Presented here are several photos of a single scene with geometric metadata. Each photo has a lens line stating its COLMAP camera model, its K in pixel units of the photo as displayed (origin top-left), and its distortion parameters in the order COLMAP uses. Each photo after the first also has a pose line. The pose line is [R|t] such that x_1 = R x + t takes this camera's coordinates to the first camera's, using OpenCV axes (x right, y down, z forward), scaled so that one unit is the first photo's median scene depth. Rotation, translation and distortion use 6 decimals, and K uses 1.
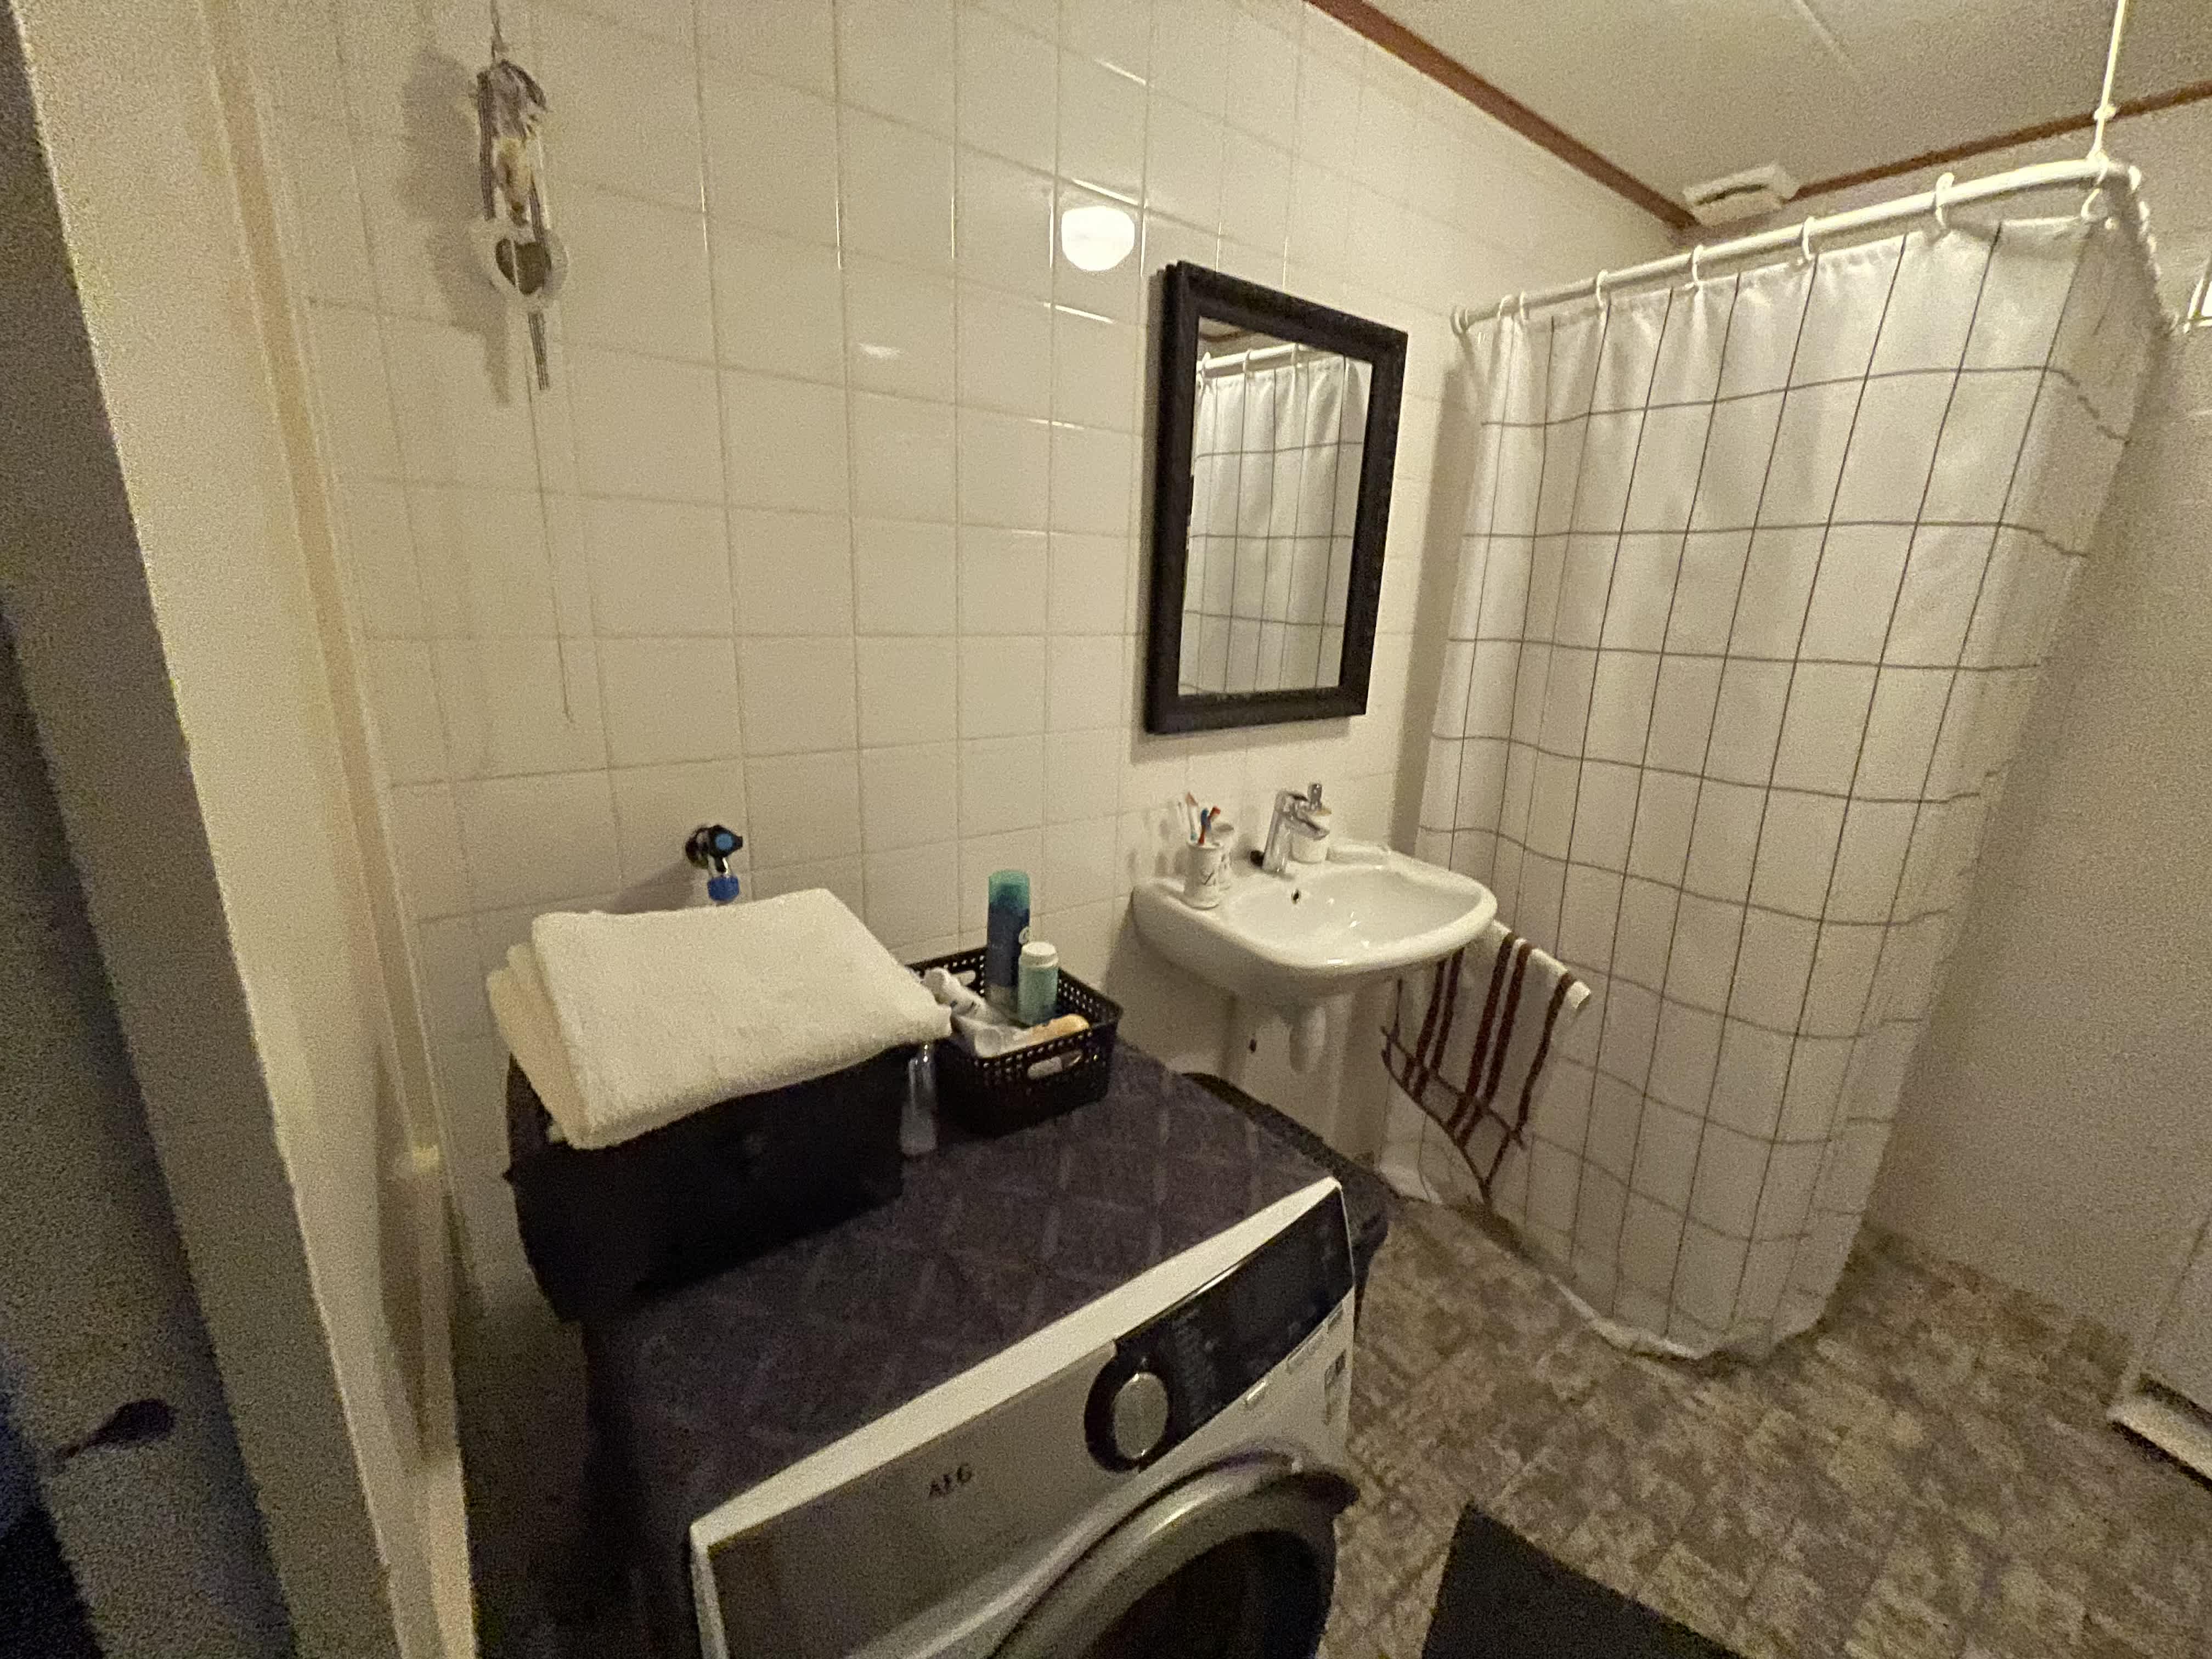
lens RADIAL K [[896.1, 0, 1106.0], [0, 896.1, 829.5], [0, 0, 1]] dist [-0.001428, -0.000347]
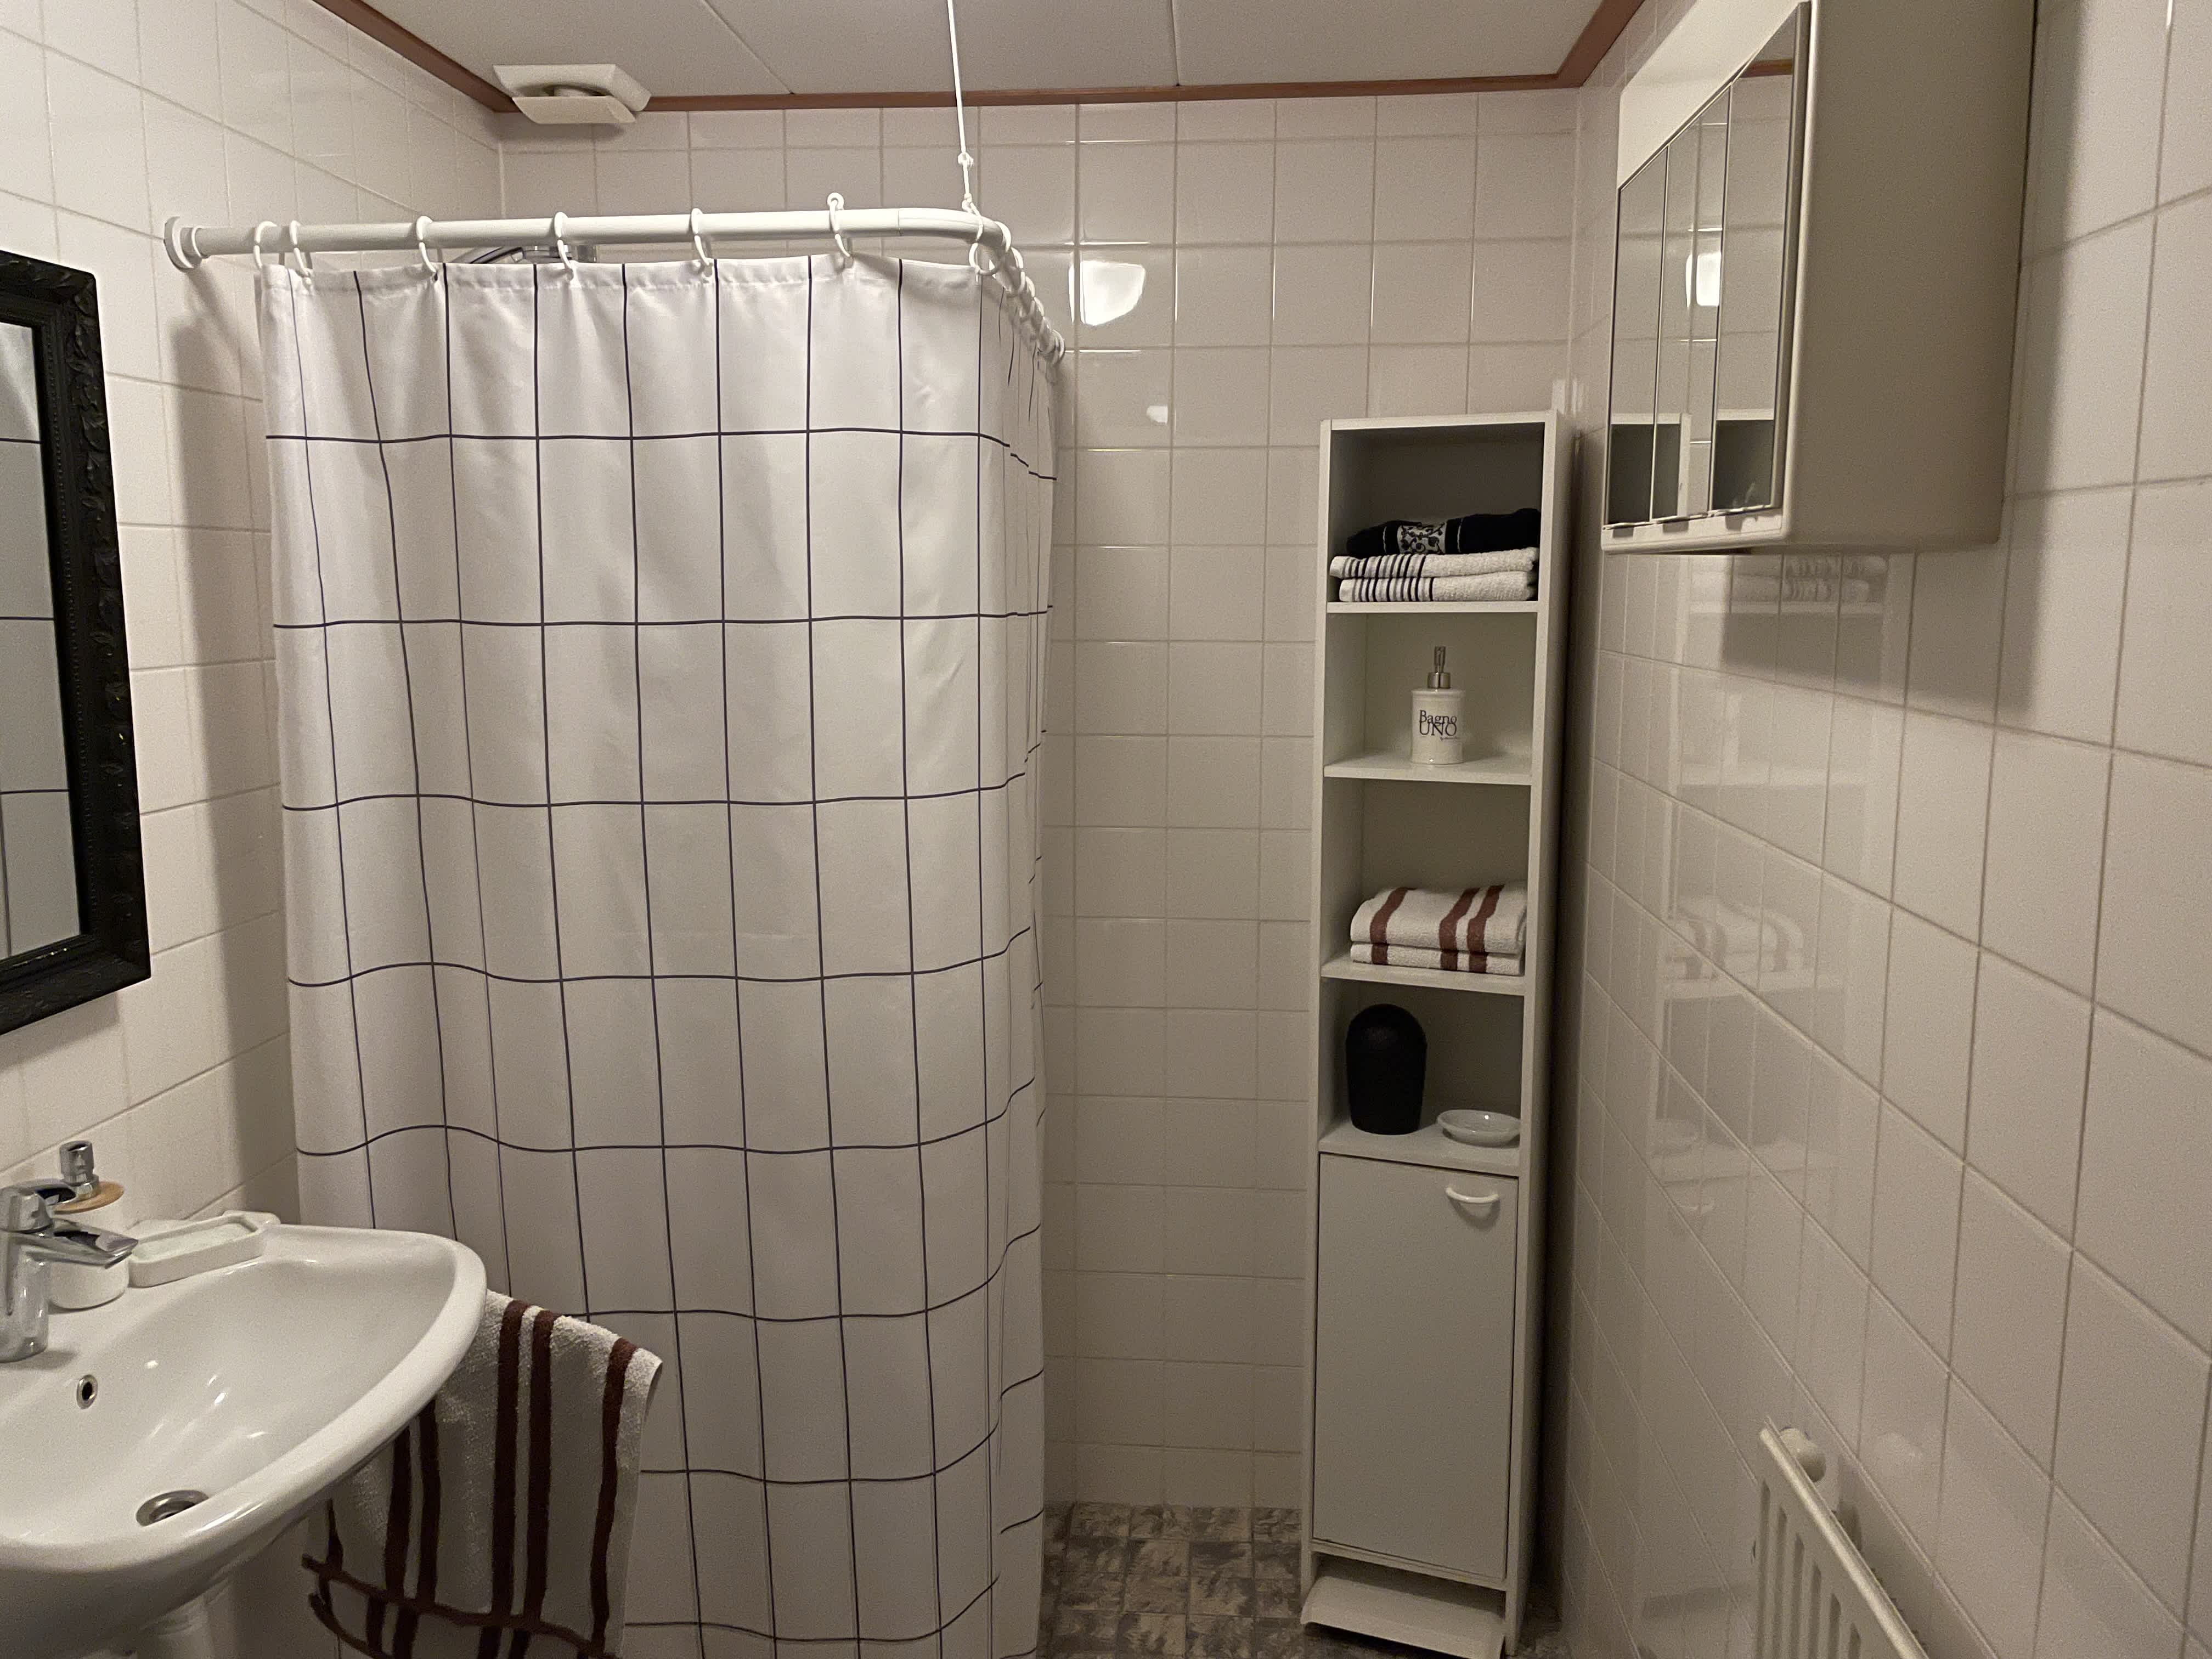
lens RADIAL K [[1662.1, 0, 1106.0], [0, 1662.1, 829.5], [0, 0, 1]] dist [0.064793, -0.073195]
pose [[0.656295, -0.138227, 0.741734, -0.056716], [0.223610, 0.974543, -0.016241, -0.082219], [-0.720607, 0.176519, 0.670497, -0.047574]]
